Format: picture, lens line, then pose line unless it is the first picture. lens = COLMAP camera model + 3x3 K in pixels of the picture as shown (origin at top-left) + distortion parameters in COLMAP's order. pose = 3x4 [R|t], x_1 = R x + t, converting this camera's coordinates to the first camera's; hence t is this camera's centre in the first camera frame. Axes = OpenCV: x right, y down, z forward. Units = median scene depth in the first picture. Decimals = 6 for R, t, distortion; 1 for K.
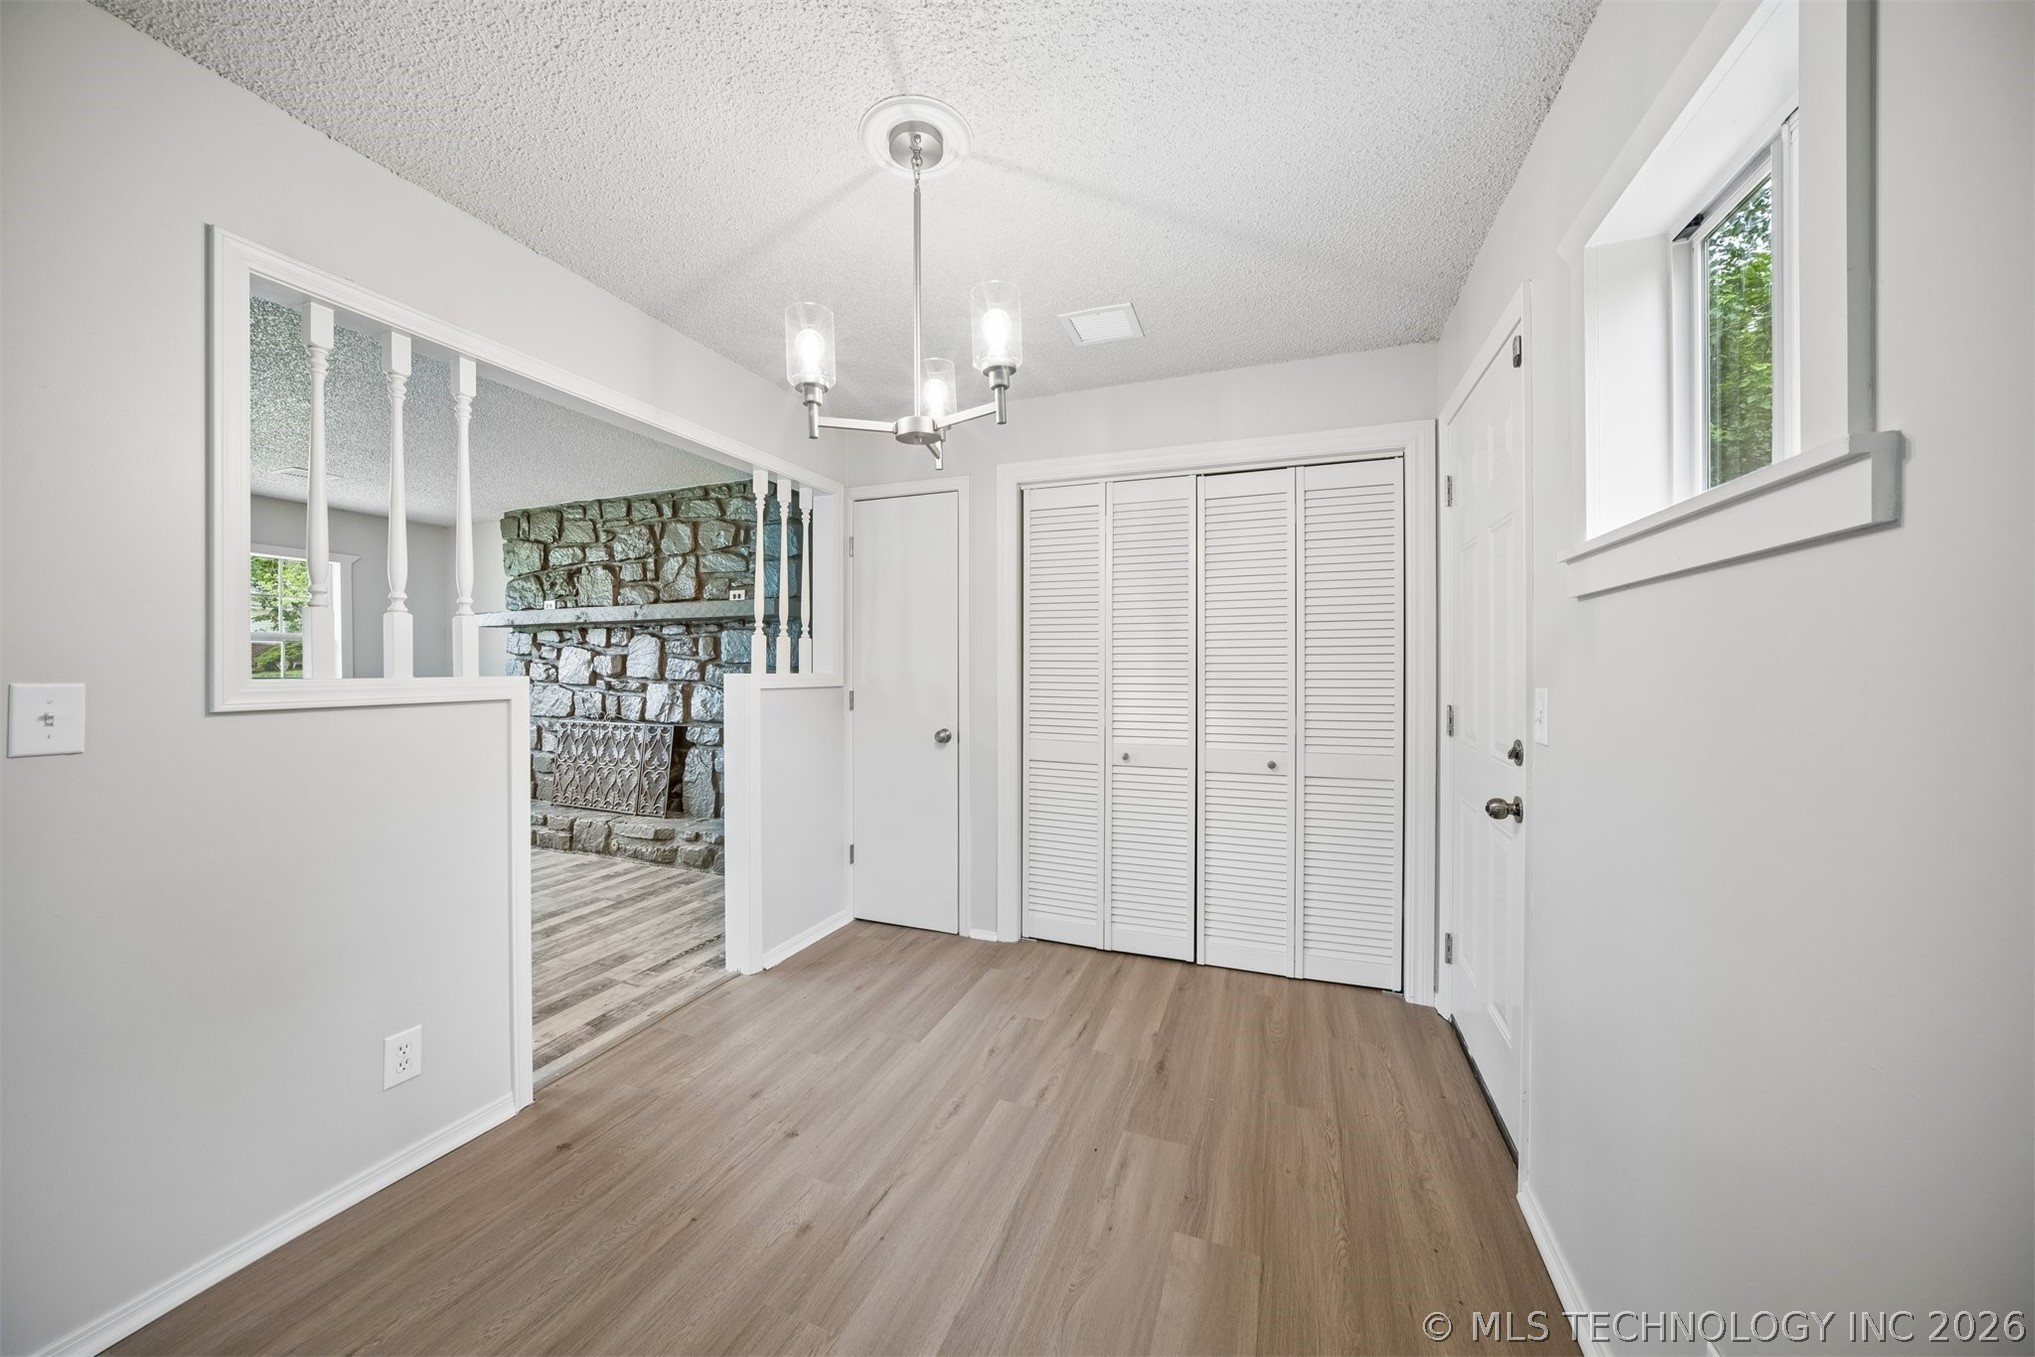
lens RADIAL K [[711.1, 0, 1003.3], [0, 711.1, 670.5], [0, 0, 1]] dist [-0.024700, 0.004963]
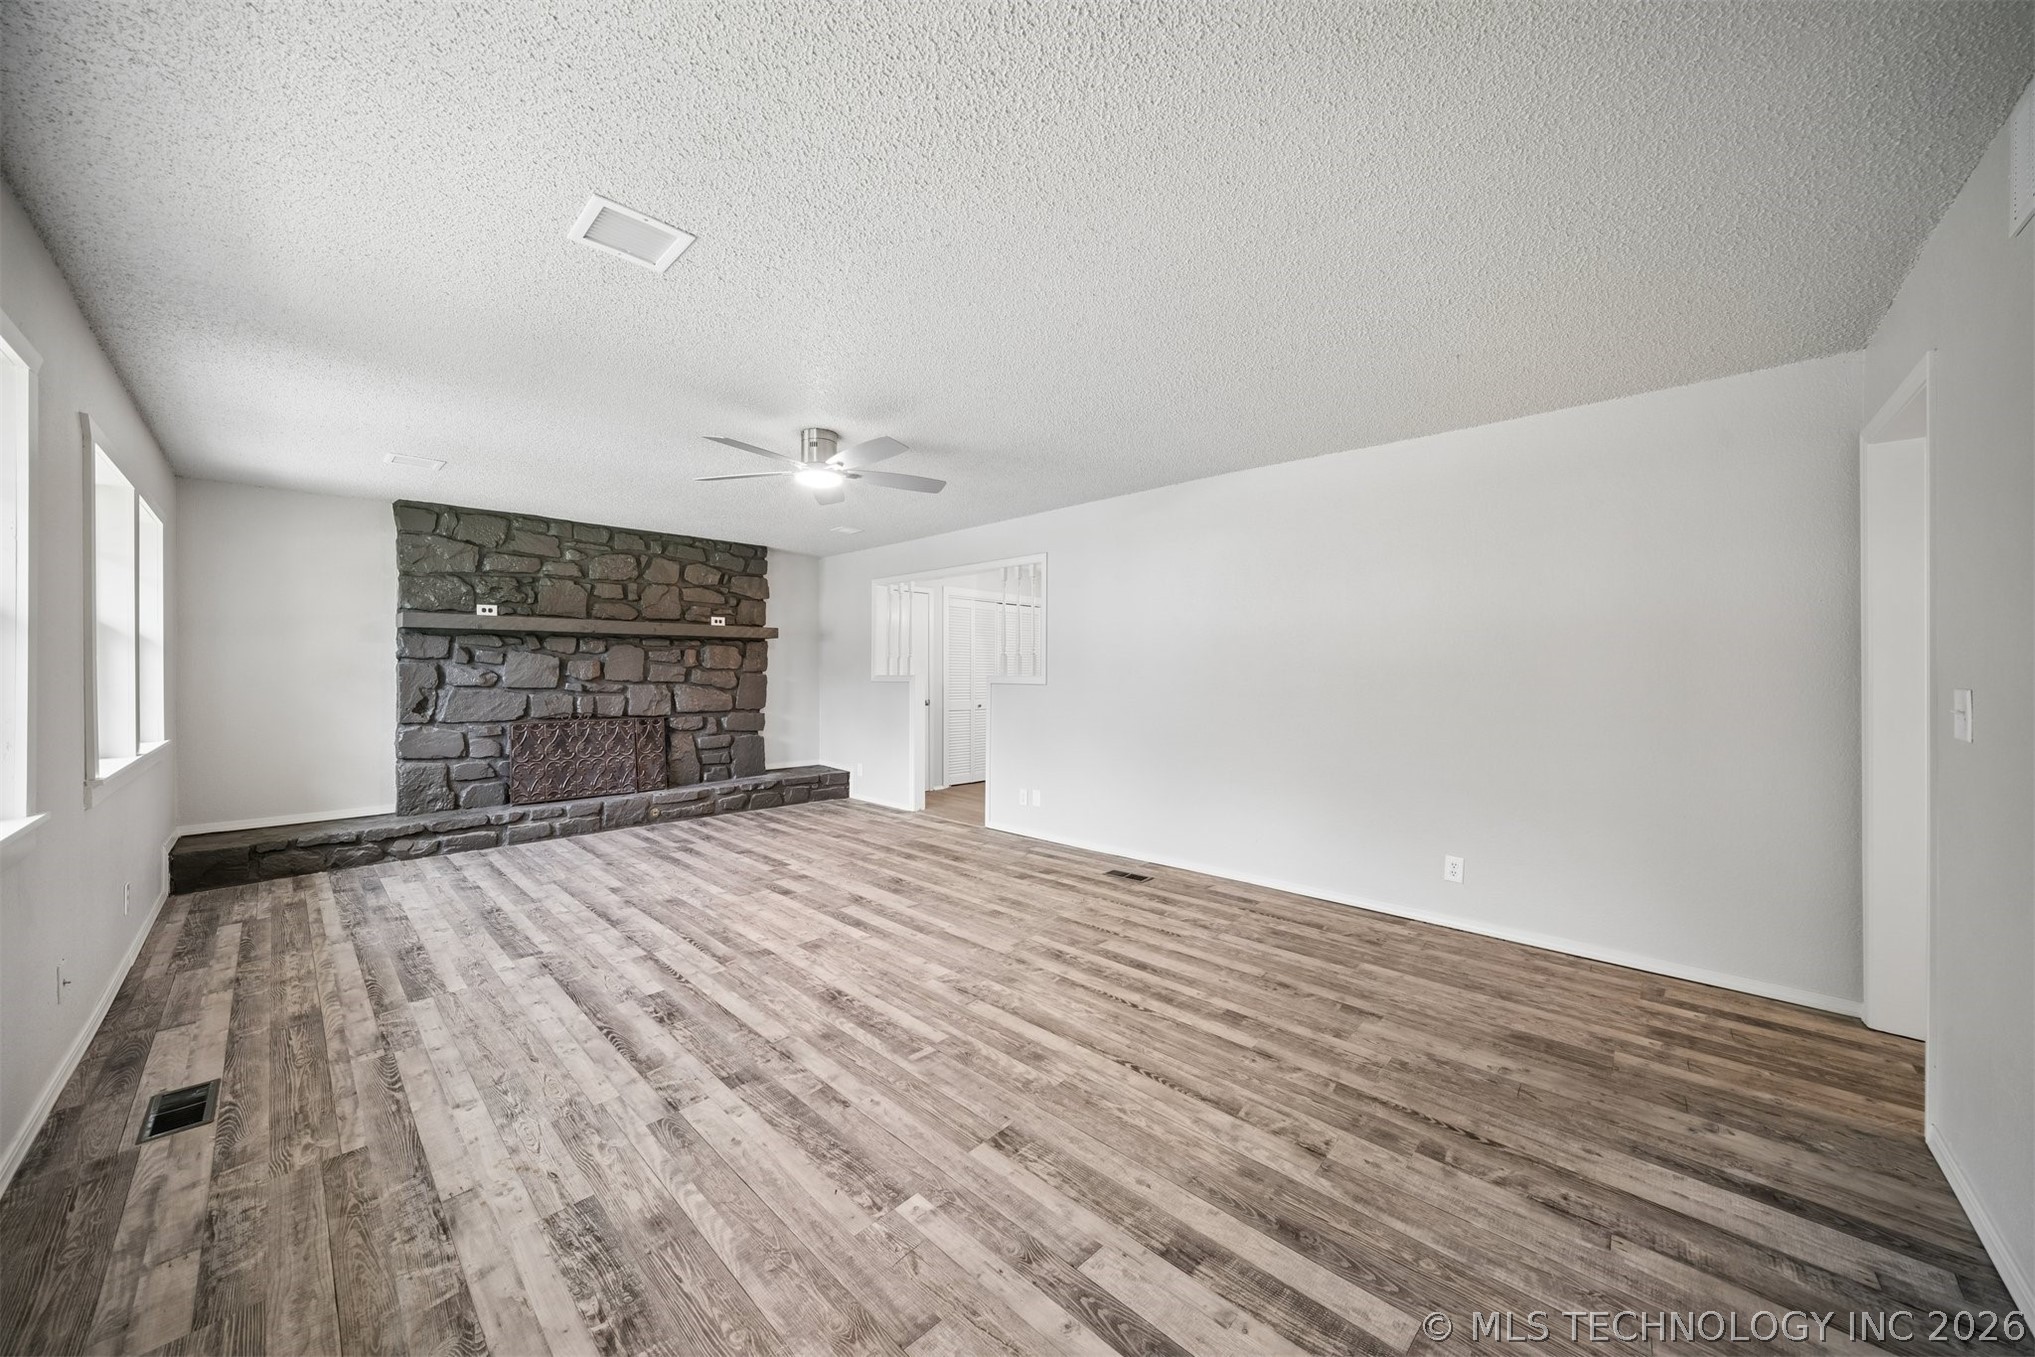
lens RADIAL K [[711.1, 0, 1001.1], [0, 711.1, 666.9], [0, 0, 1]] dist [-0.024700, 0.004963]
pose [[0.394052, 0.006056, 0.919068, -1.411602], [0.003204, 0.999963, -0.007963, -0.001844], [-0.919083, 0.006083, 0.394018, -0.063718]]
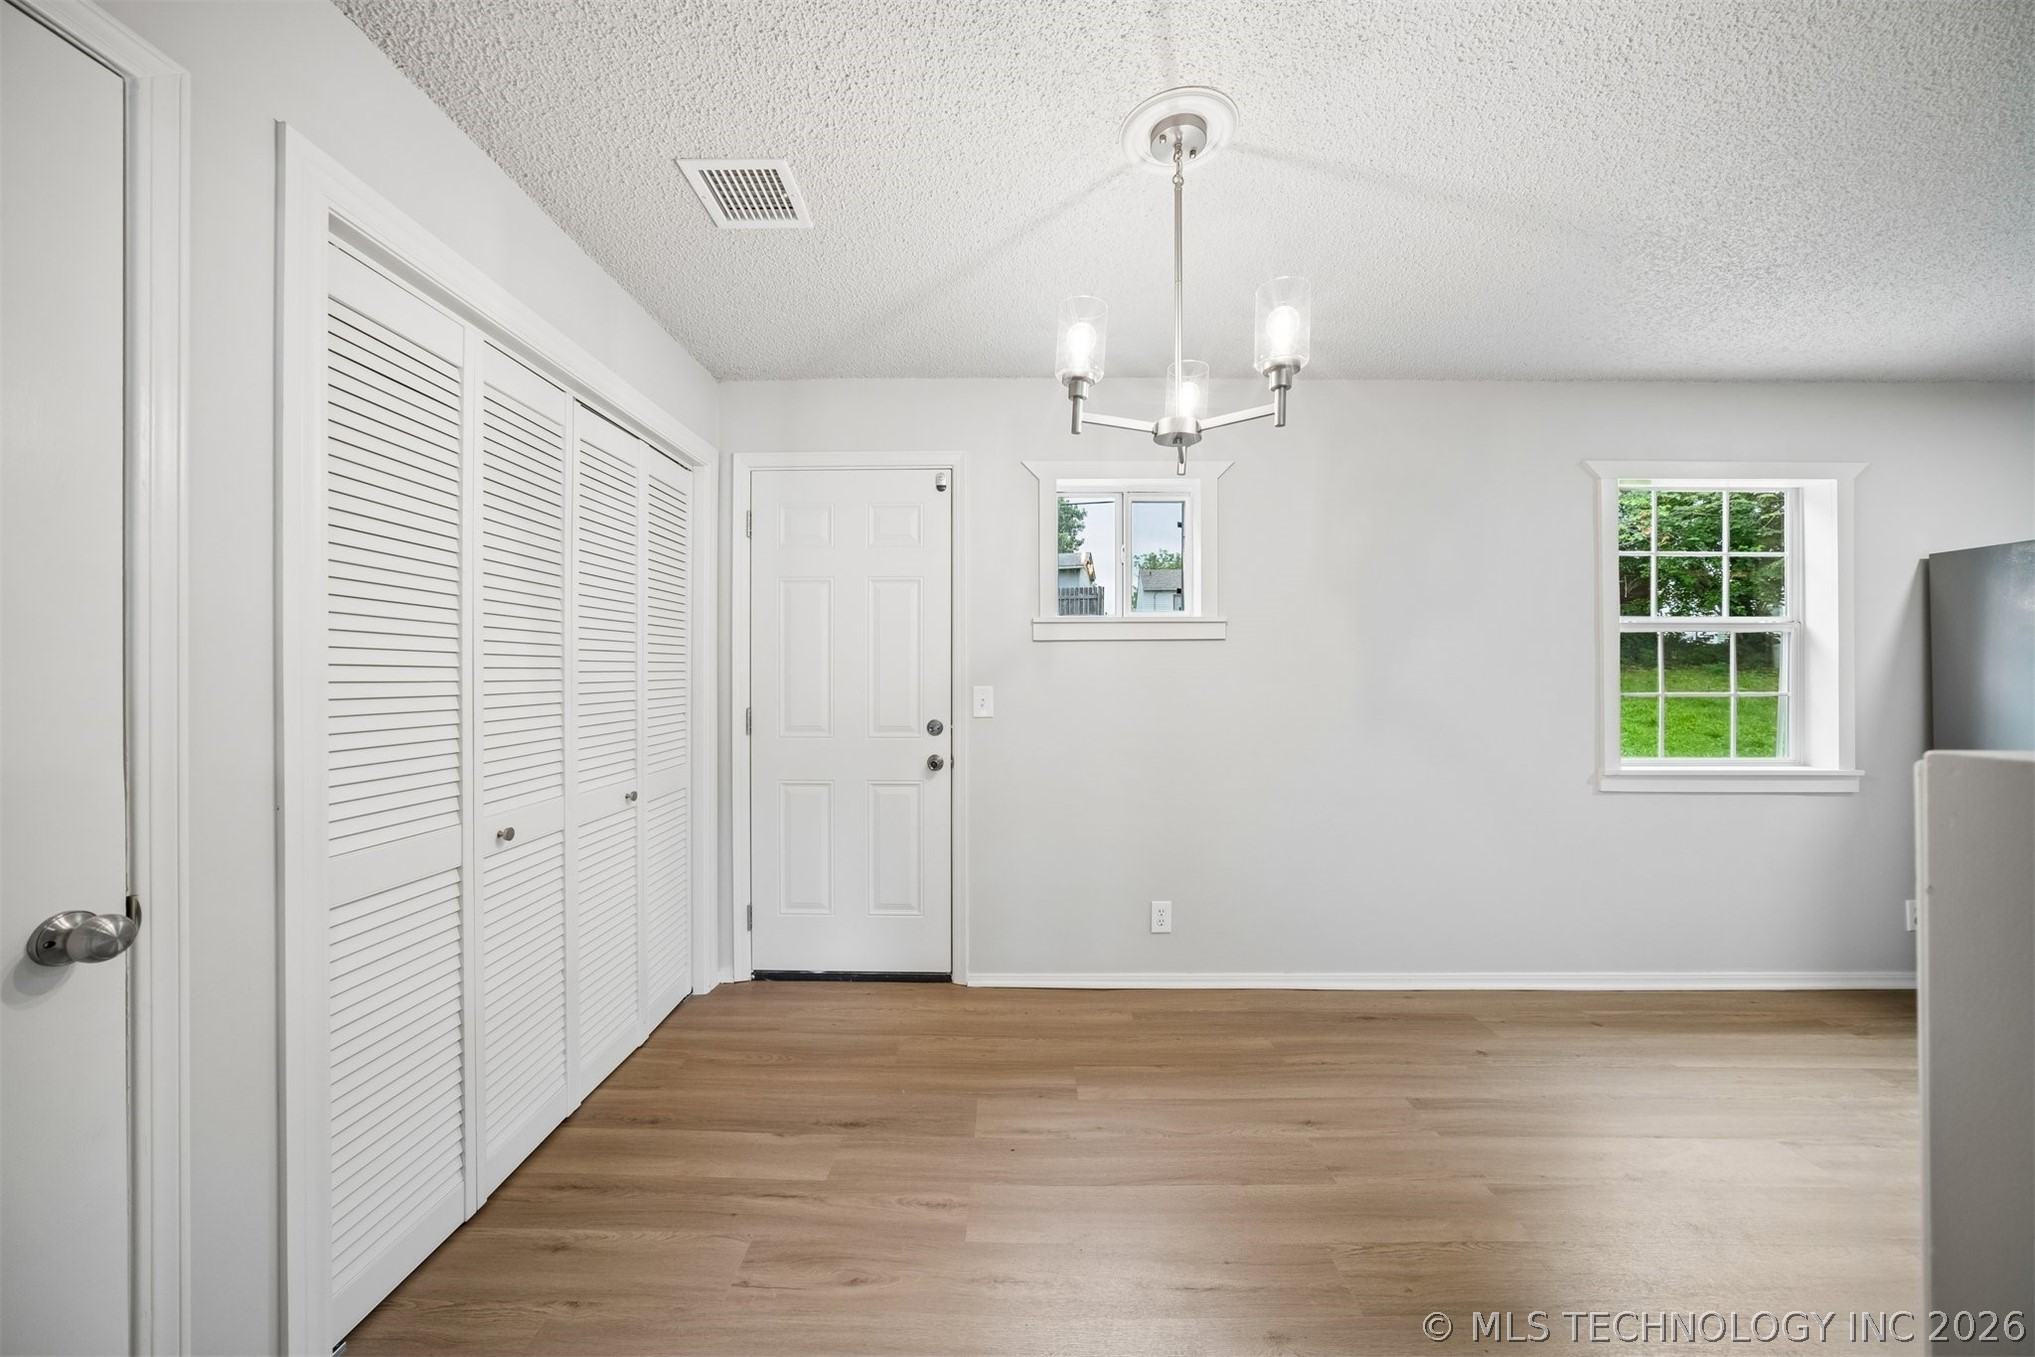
lens RADIAL K [[711.1, 0, 1003.1], [0, 711.1, 665.1], [0, 0, 1]] dist [-0.024700, 0.004963]
pose [[-0.350975, 0.005691, 0.936368, -0.318519], [0.008603, 0.999959, -0.002852, -0.007856], [-0.936345, 0.007054, -0.351010, 0.527672]]
